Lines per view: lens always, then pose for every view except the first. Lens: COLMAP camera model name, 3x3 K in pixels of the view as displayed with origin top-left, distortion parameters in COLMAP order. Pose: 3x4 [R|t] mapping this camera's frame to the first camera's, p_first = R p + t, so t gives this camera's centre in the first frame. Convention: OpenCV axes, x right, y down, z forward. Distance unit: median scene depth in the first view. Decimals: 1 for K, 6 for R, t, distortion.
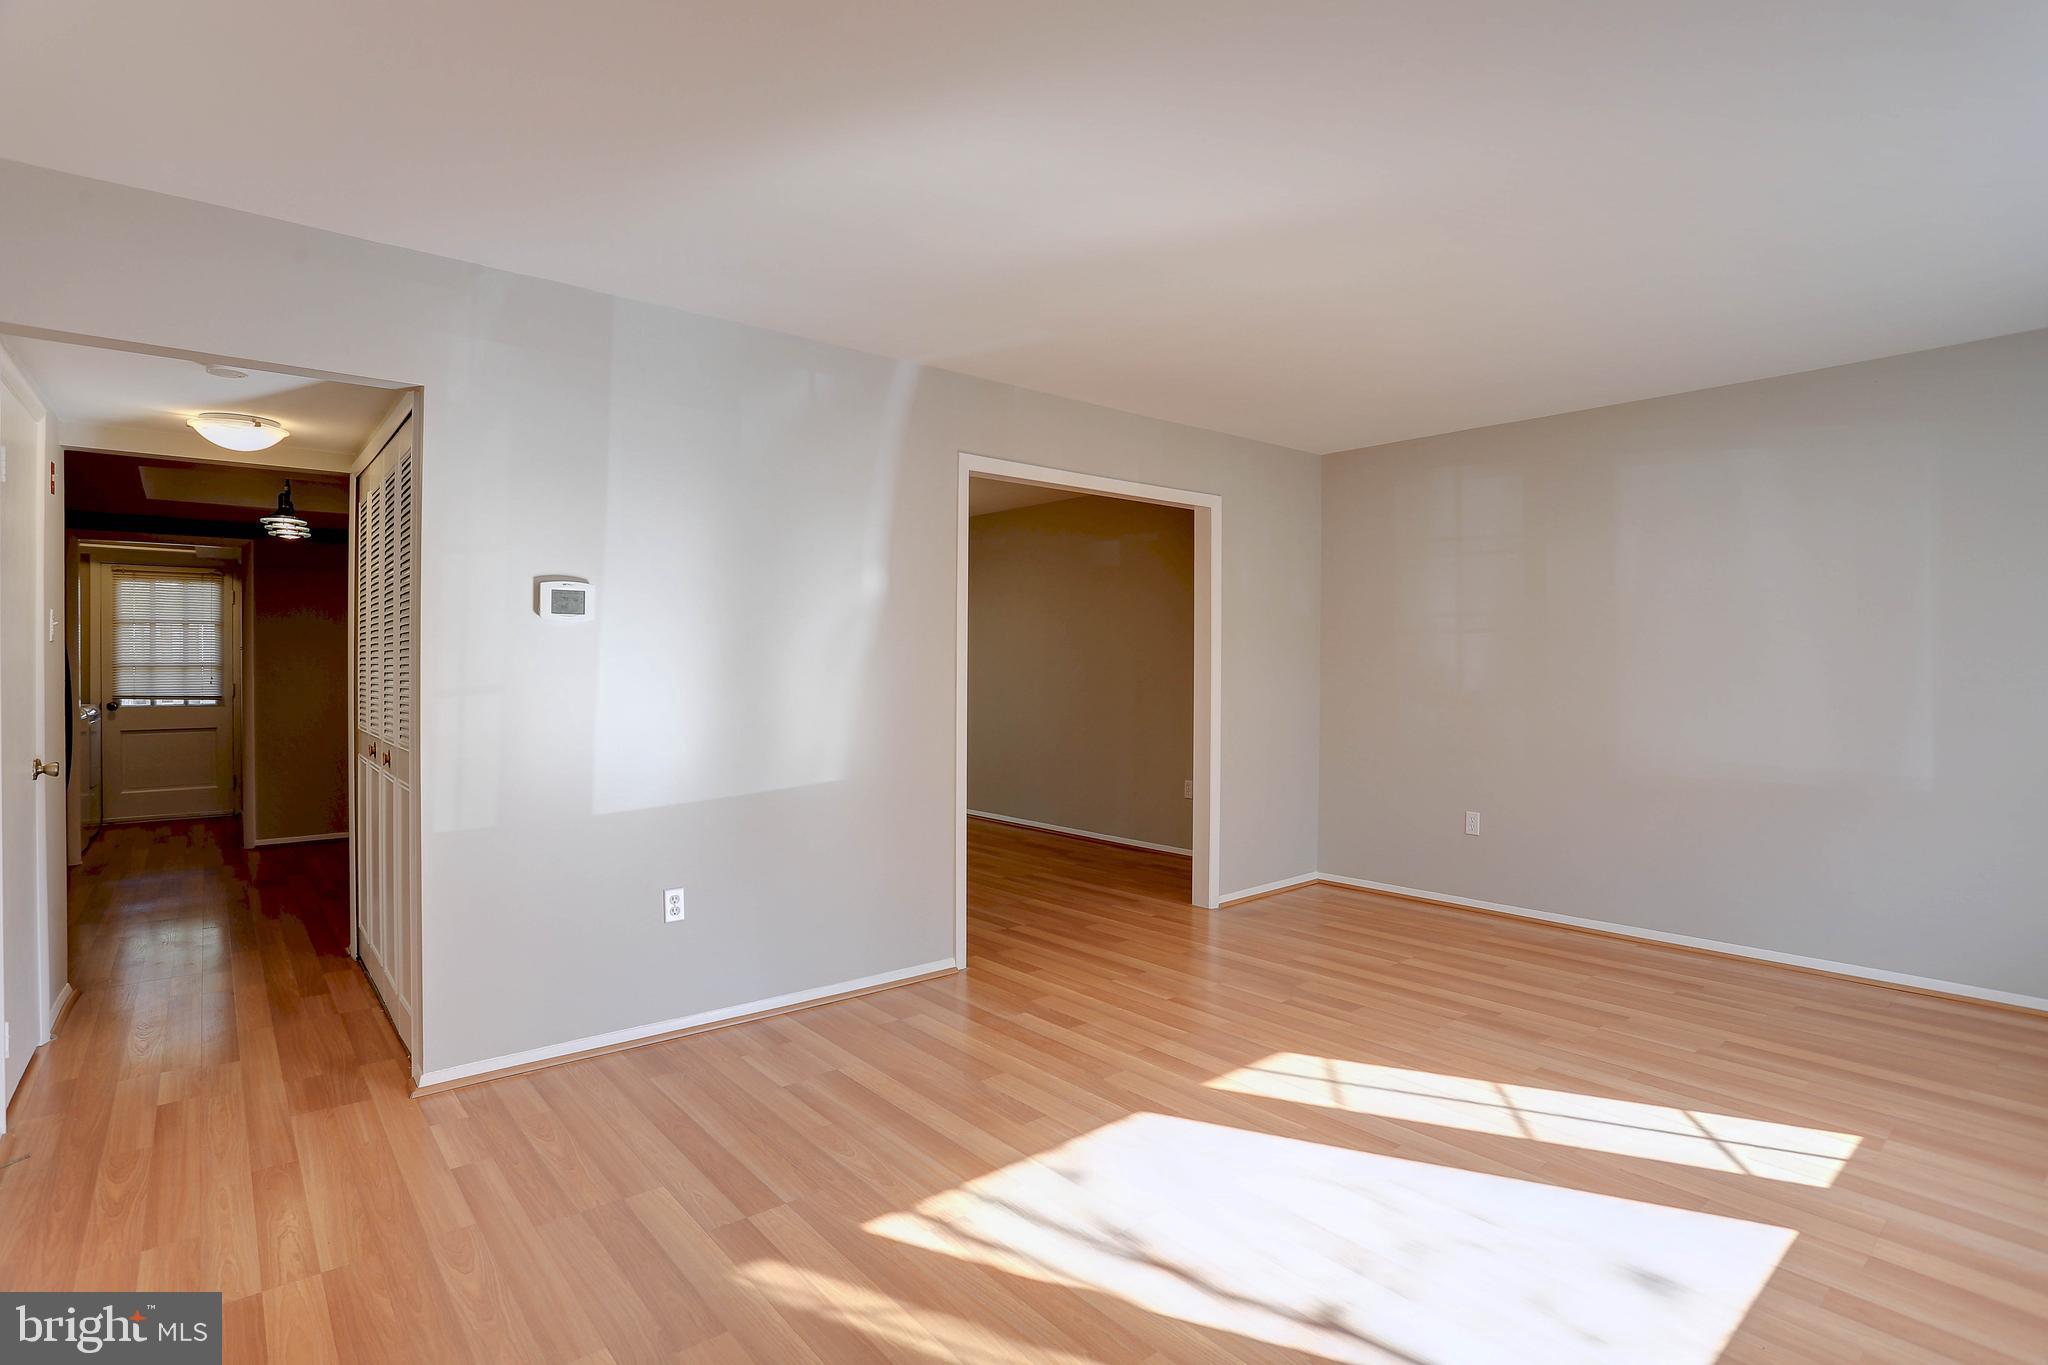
lens RADIAL K [[1002.0, 0, 1029.4], [0, 1002.0, 664.0], [0, 0, 1]] dist [-0.087196, 0.036895]
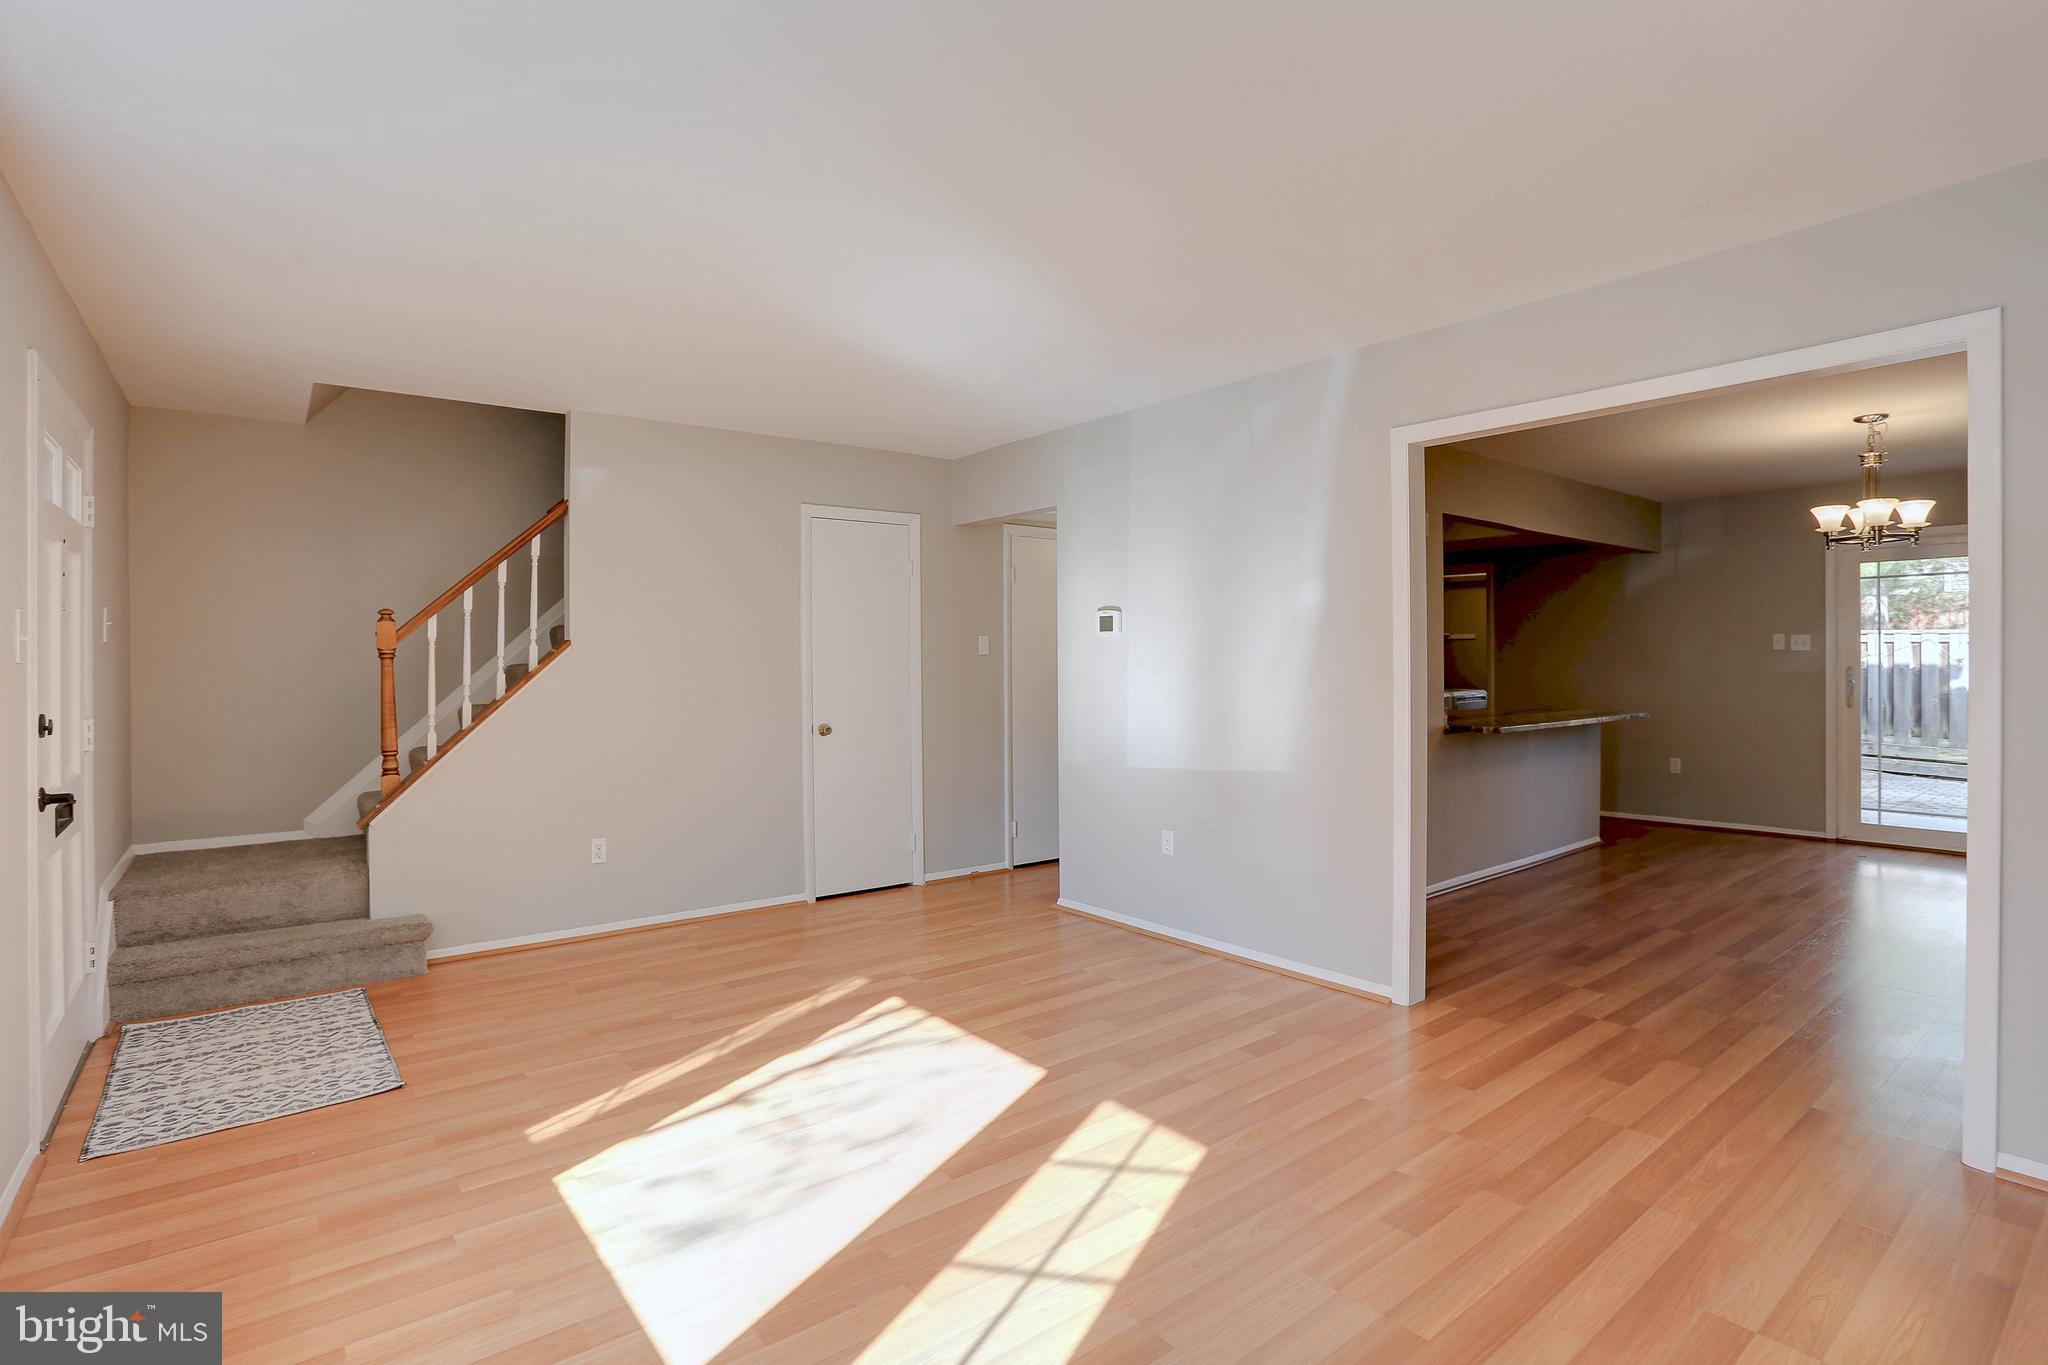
lens RADIAL K [[1006.7, 0, 1018.5], [0, 1006.7, 669.2], [0, 0, 1]] dist [-0.063116, 0.032719]
pose [[-0.040866, 0.003562, -0.999158, 1.151439], [0.005114, 0.999981, 0.003356, -0.002767], [0.999152, -0.004973, -0.040883, 0.945348]]
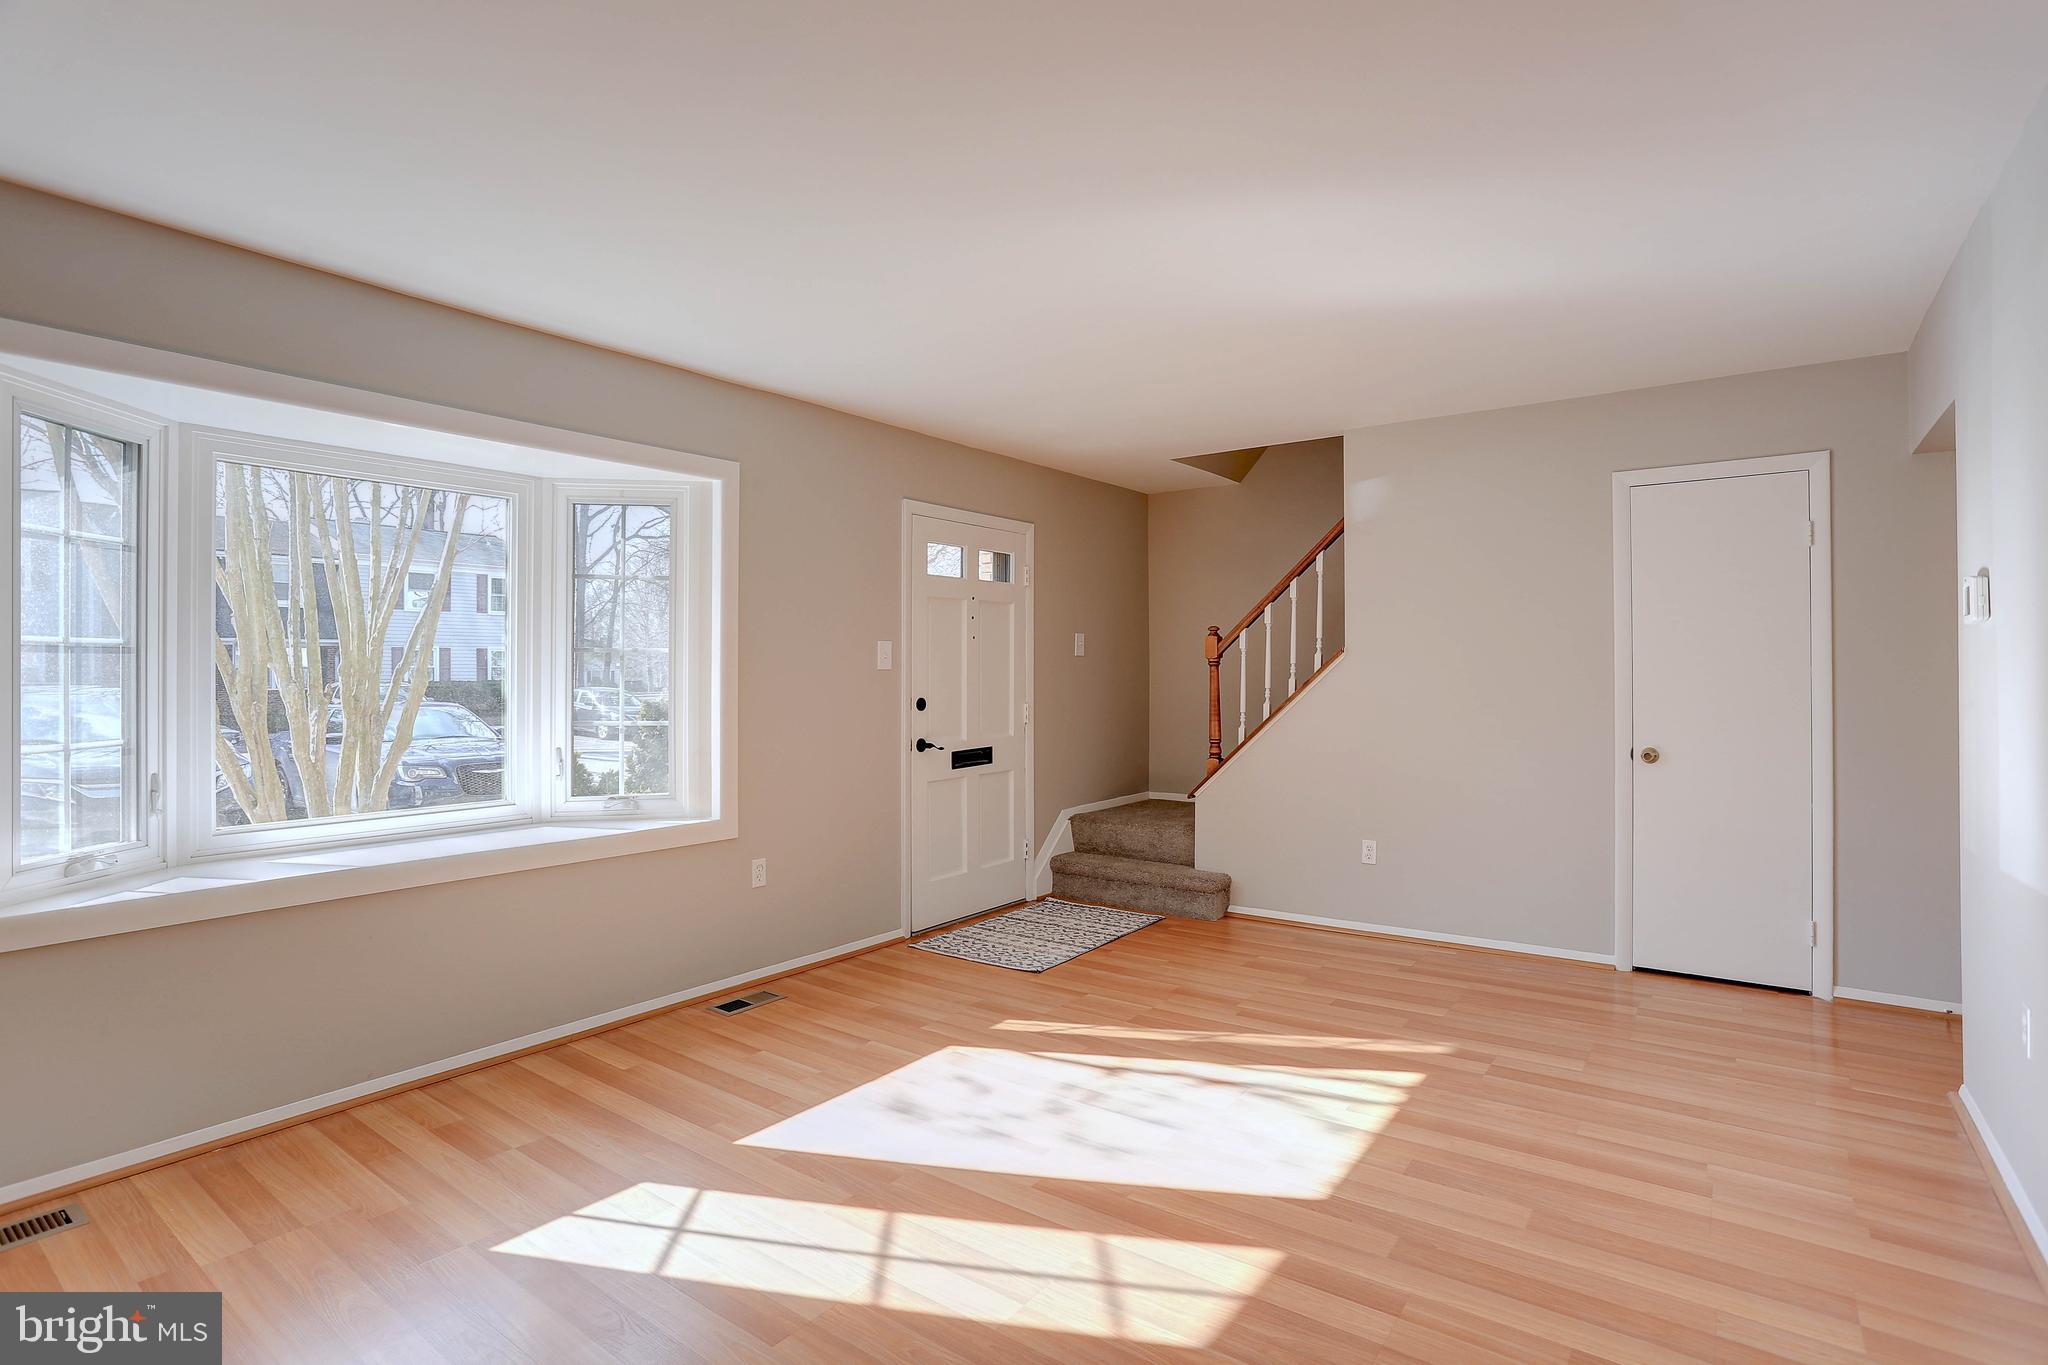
lens RADIAL K [[1002.0, 0, 1029.4], [0, 1002.0, 664.0], [0, 0, 1]] dist [-0.087196, 0.036895]
pose [[-0.973781, -0.001776, -0.227479, 0.519133], [0.000024, 0.999969, -0.007912, -0.006773], [0.227486, -0.007710, -0.973751, 1.652535]]
